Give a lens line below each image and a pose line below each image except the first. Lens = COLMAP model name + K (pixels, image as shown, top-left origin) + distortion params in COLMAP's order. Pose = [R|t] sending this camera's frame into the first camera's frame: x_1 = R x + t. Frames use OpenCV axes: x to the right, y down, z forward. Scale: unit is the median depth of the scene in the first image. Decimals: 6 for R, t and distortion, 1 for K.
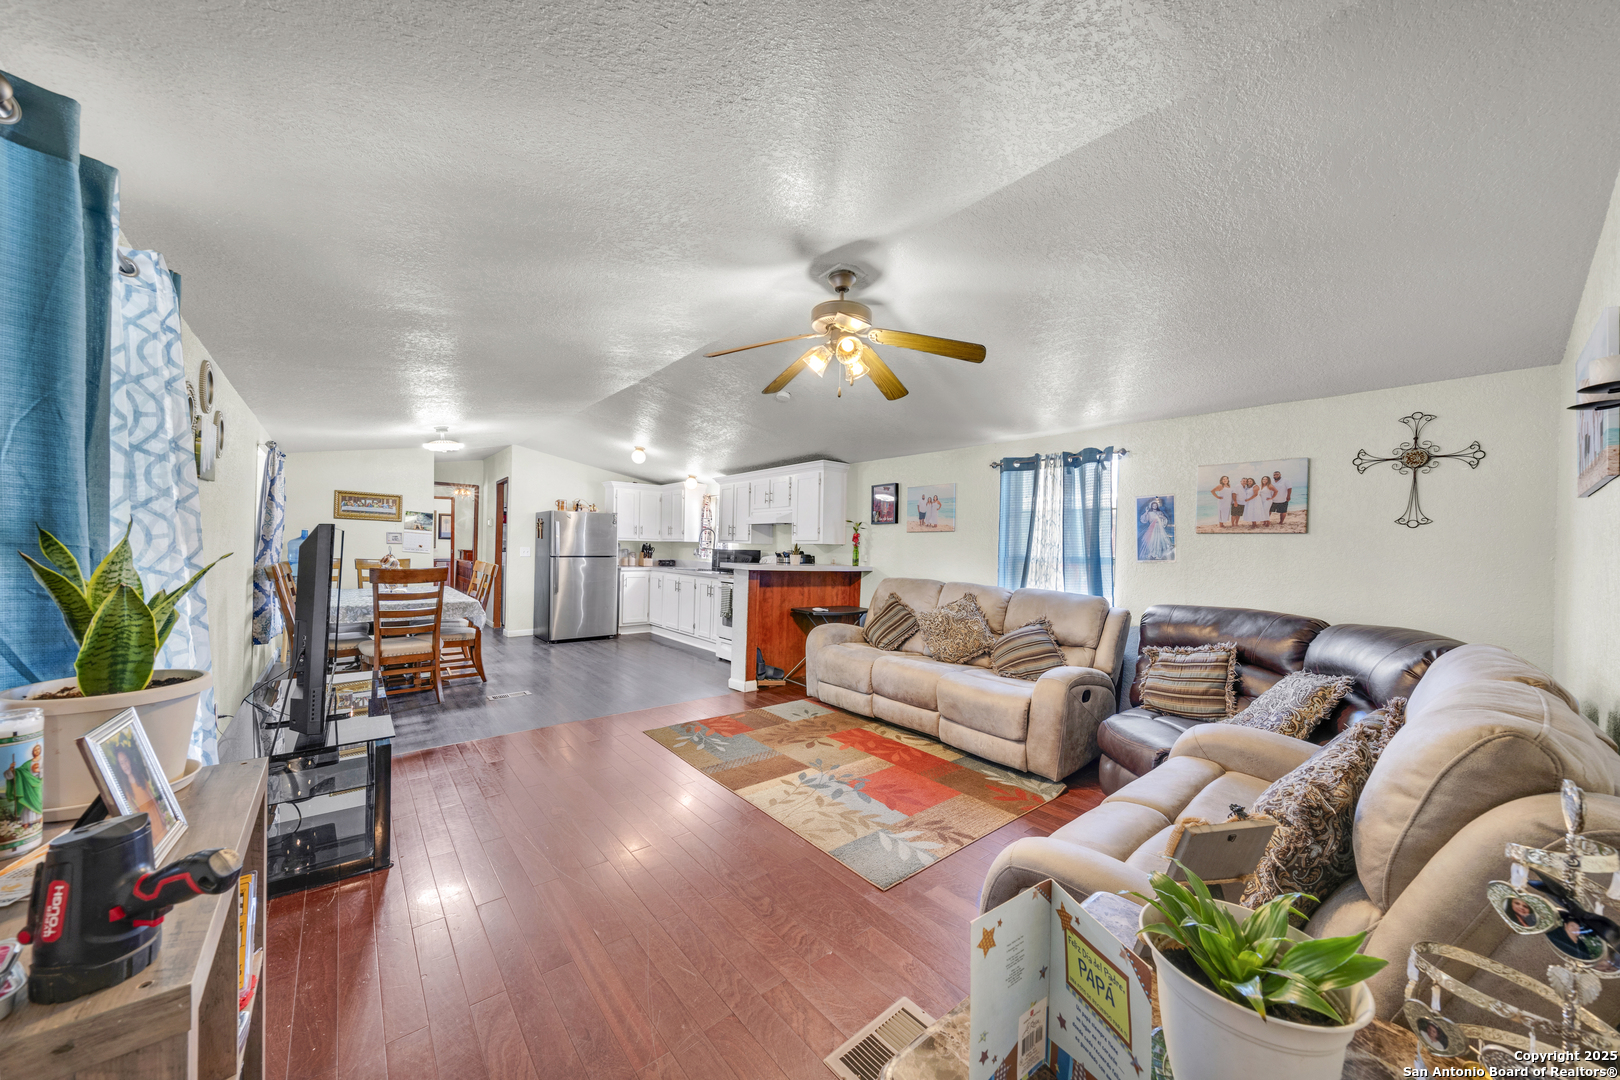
lens RADIAL K [[558.6, 0, 811.5], [0, 558.6, 545.3], [0, 0, 1]] dist [0.000143, 0.000003]
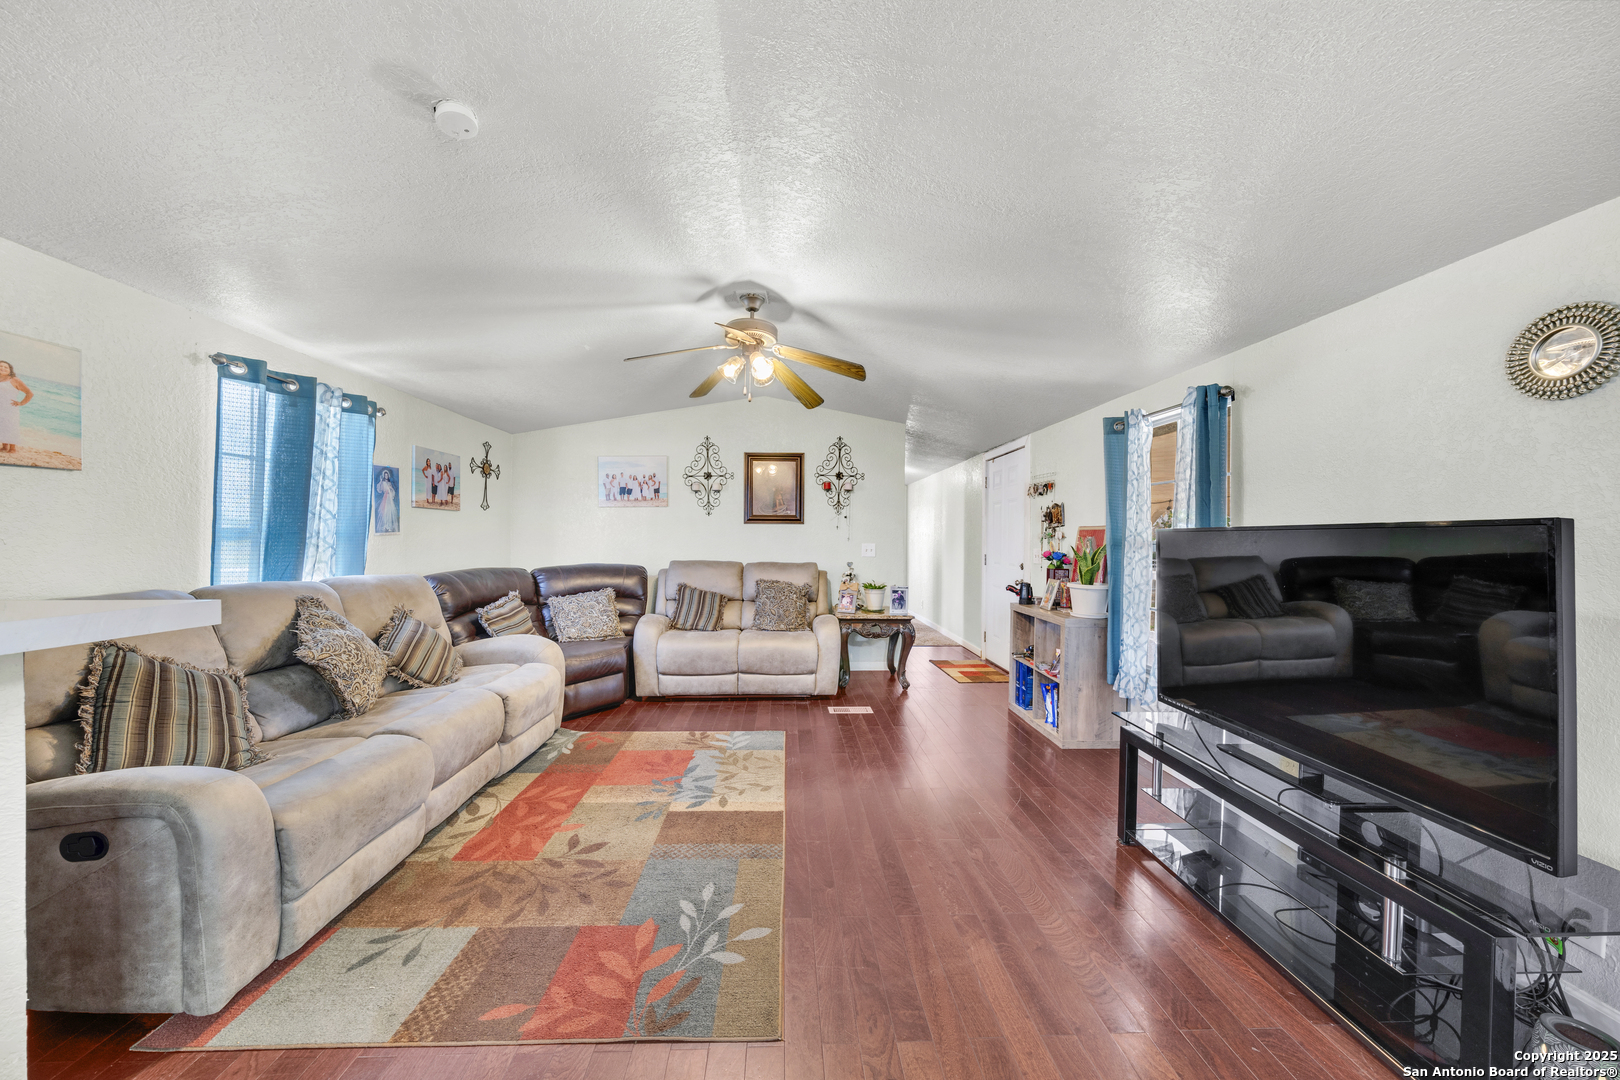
lens RADIAL K [[558.6, 0, 811.5], [0, 558.6, 545.3], [0, 0, 1]] dist [0.000143, 0.000003]
pose [[-0.794939, -0.037181, 0.605549, -0.391390], [-0.028845, 0.999308, 0.023491, 0.003540], [-0.606003, 0.001207, -0.795461, 0.953575]]
